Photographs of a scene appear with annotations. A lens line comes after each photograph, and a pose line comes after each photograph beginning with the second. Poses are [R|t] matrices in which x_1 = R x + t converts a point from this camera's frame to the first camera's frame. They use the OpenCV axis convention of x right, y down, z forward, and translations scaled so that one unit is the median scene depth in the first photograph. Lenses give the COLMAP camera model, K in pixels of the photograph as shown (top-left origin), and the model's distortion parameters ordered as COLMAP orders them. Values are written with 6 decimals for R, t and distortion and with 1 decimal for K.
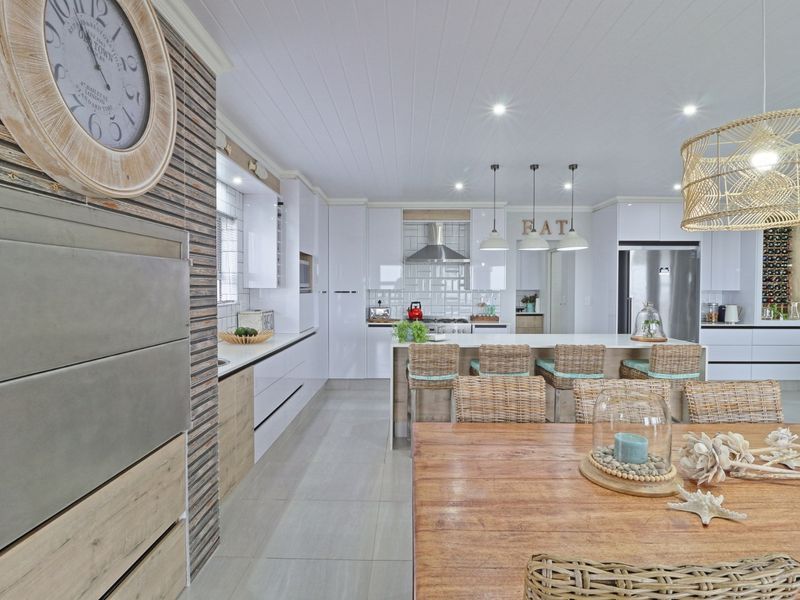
lens RADIAL K [[435.8, 0, 402.1], [0, 435.8, 295.9], [0, 0, 1]] dist [0.003073, -0.014632]
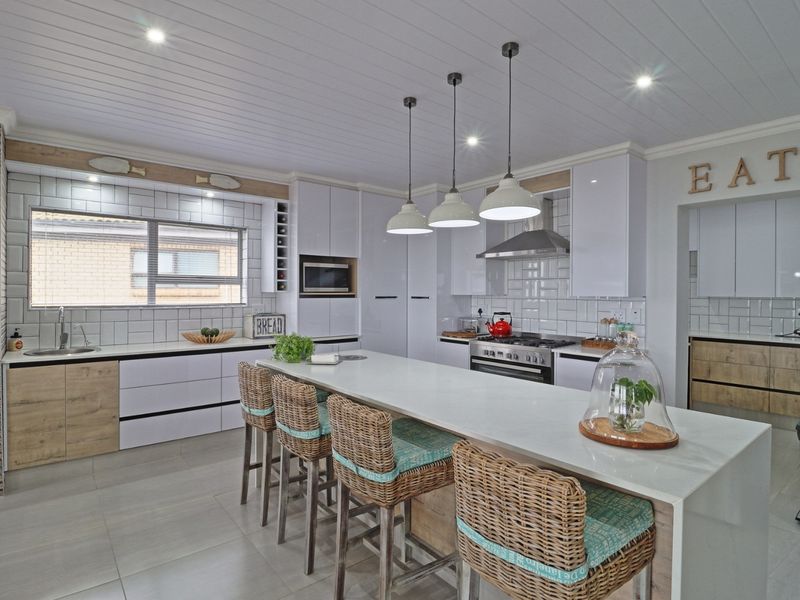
lens RADIAL K [[435.8, 0, 402.1], [0, 435.8, 295.9], [0, 0, 1]] dist [0.003073, -0.014632]
pose [[0.645229, 0.007652, -0.763951, 0.498973], [-0.018016, 0.999824, -0.005202, -0.007344], [0.763776, 0.017119, 0.645254, 0.425534]]
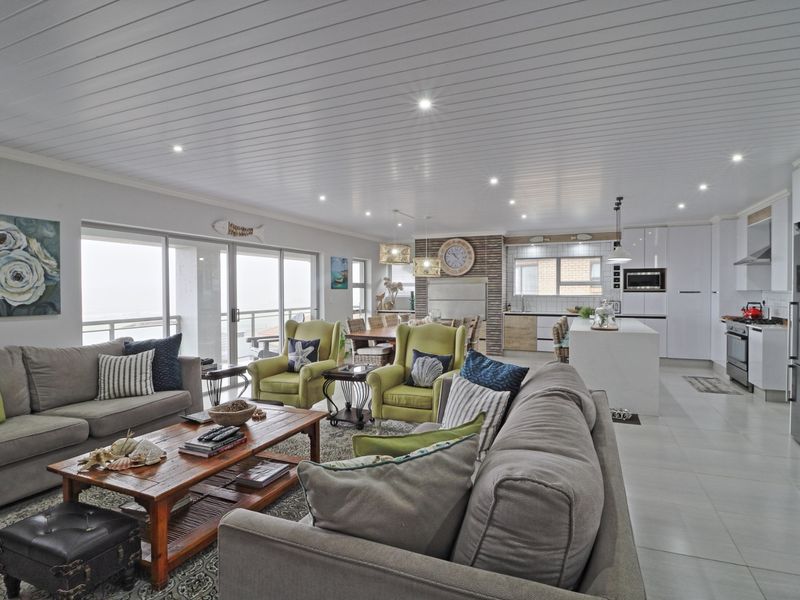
lens RADIAL K [[435.8, 0, 402.1], [0, 435.8, 295.9], [0, 0, 1]] dist [0.003073, -0.014632]
pose [[-0.380951, 0.014228, -0.924486, 1.358448], [-0.015740, 0.999637, 0.021870, -0.011986], [0.924461, 0.022883, -0.380588, 0.647559]]
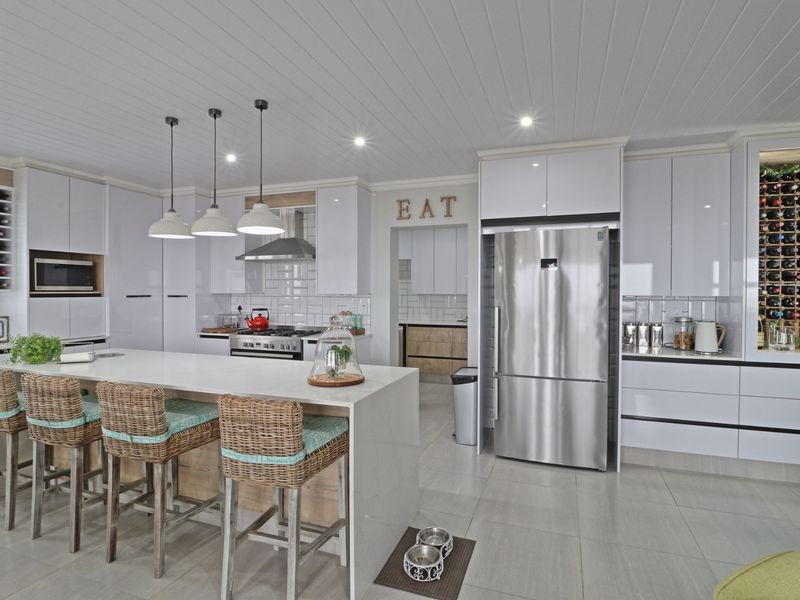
lens RADIAL K [[435.8, 0, 402.1], [0, 435.8, 295.9], [0, 0, 1]] dist [0.003073, -0.014632]
pose [[0.943299, 0.003801, -0.331922, 0.579103], [-0.007140, 0.999935, -0.008841, -0.005147], [0.331867, 0.010709, 0.943265, 0.333349]]
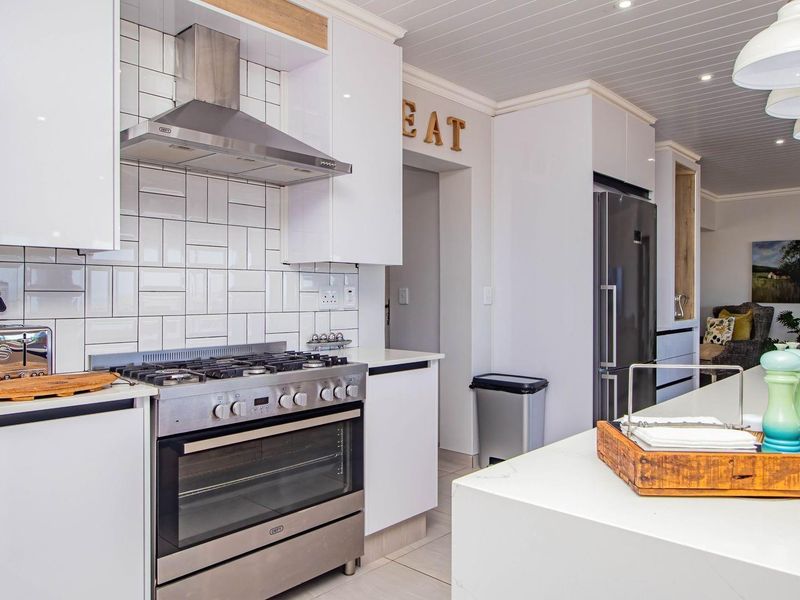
lens RADIAL K [[592.5, 0, 400.2], [0, 592.5, 298.8], [0, 0, 1]] dist [0.001499, 0.000201]
pose [[0.666876, -0.009904, 0.745103, -0.150071], [0.016869, 0.999856, -0.001808, 0.016119], [-0.744978, 0.013775, 0.666947, 0.686975]]
